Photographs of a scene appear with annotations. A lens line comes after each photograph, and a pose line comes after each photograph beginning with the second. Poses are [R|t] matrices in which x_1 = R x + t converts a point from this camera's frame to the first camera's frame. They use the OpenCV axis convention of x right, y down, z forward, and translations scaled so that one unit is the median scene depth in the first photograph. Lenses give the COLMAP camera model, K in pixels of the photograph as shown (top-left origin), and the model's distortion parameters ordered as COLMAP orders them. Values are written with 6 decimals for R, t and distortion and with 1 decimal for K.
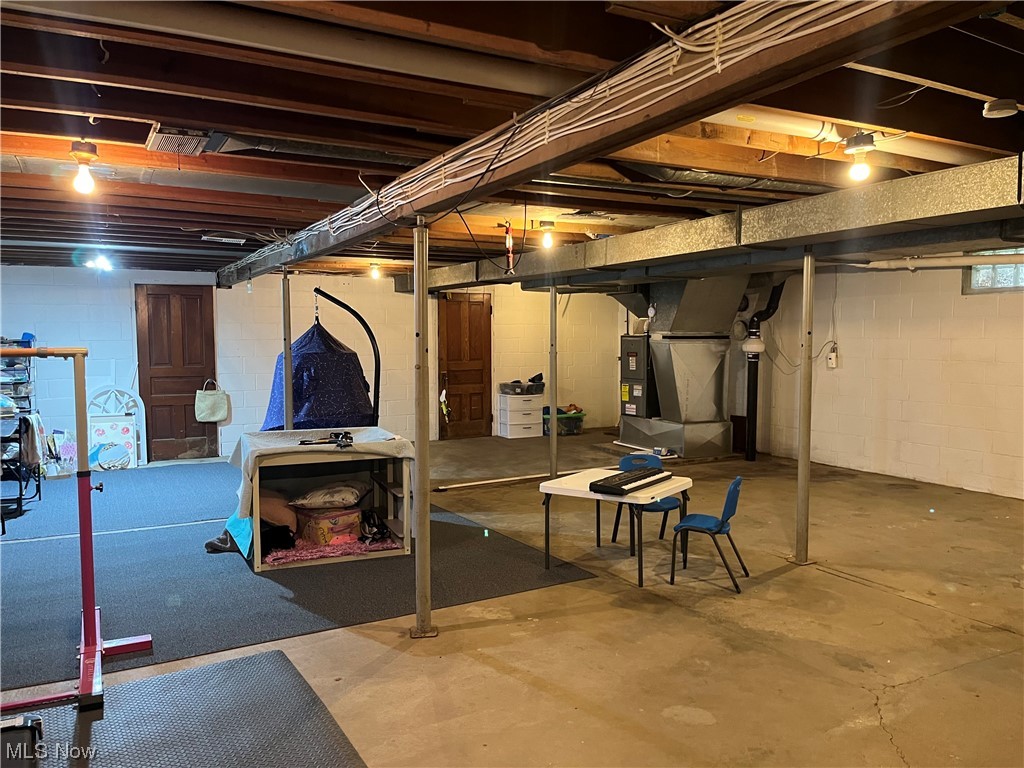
lens RADIAL K [[779.2, 0, 515.5], [0, 779.2, 378.7], [0, 0, 1]] dist [0.064771, -0.083964]
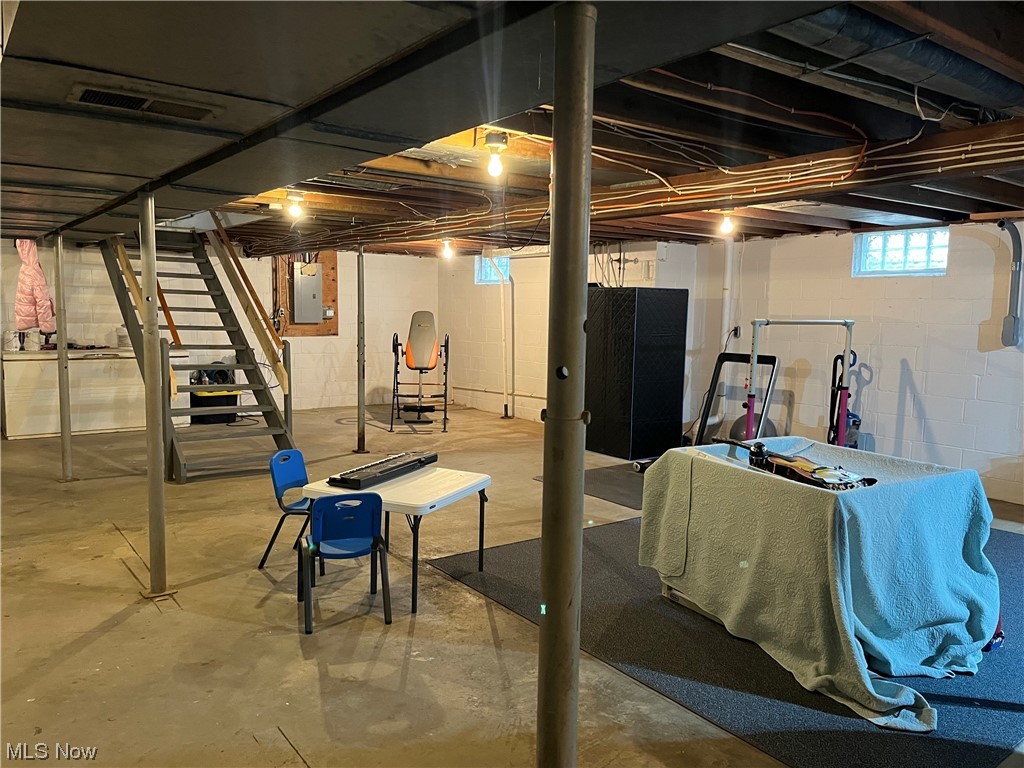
lens RADIAL K [[779.2, 0, 515.5], [0, 779.2, 378.7], [0, 0, 1]] dist [0.064771, -0.083964]
pose [[-0.988903, -0.003464, -0.148522, 0.142379], [-0.025432, 0.988918, 0.146271, -0.109966], [0.146370, 0.148425, -0.978032, 1.950839]]
